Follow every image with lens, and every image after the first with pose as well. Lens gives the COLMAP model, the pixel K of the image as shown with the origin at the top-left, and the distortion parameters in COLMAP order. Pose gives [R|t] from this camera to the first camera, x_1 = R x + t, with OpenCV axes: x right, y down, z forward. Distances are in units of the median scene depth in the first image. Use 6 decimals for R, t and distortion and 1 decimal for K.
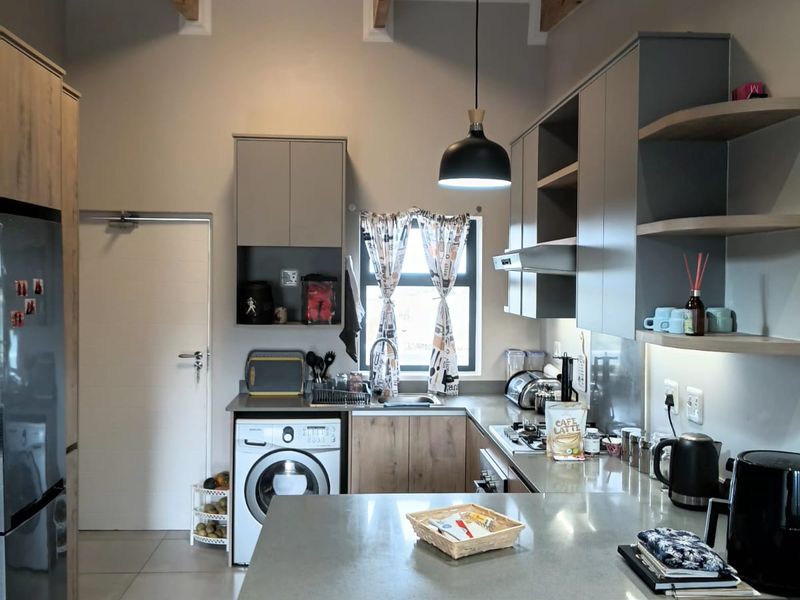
lens RADIAL K [[786.1, 0, 400.0], [0, 786.1, 300.0], [0, 0, 1]] dist [0.115560, -0.218401]
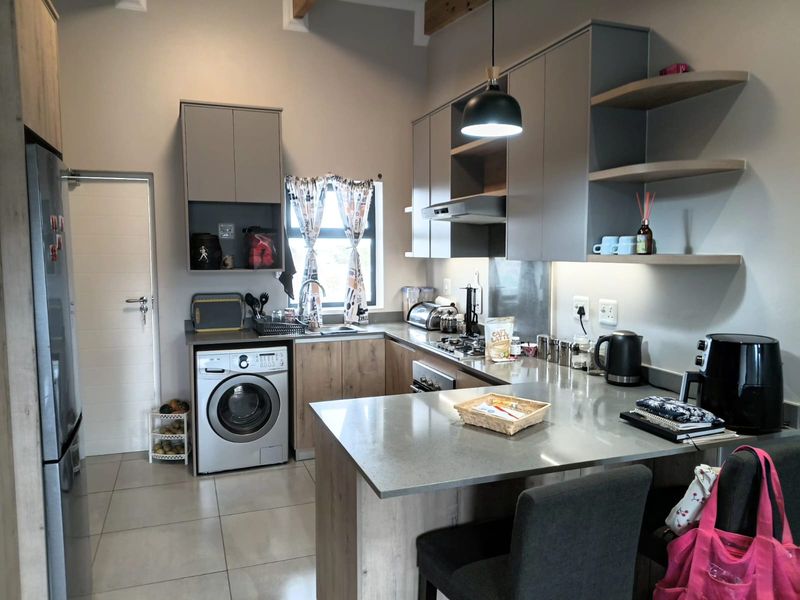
lens RADIAL K [[591.5, 0, 400.0], [0, 591.5, 300.0], [0, 0, 1]] dist [0.087316, -0.129839]
pose [[0.959089, -0.036400, 0.280755, -0.158413], [0.019611, 0.997860, 0.062381, 0.026063], [-0.282424, -0.054323, 0.957750, 0.081340]]
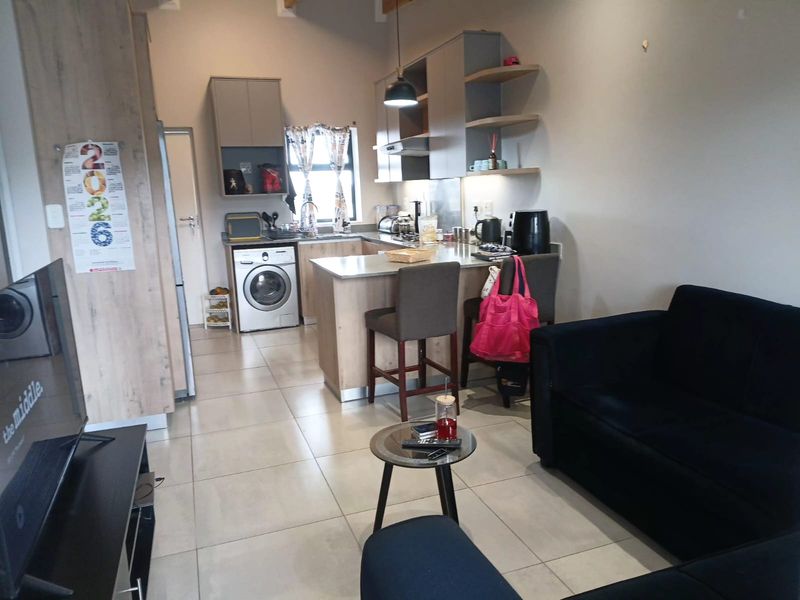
lens RADIAL K [[591.5, 0, 400.0], [0, 591.5, 300.0], [0, 0, 1]] dist [0.087316, -0.129839]
pose [[0.957356, -0.098791, 0.271494, -0.215575], [0.055216, 0.984963, 0.163701, 0.062975], [-0.283584, -0.141730, 0.948416, -0.341354]]
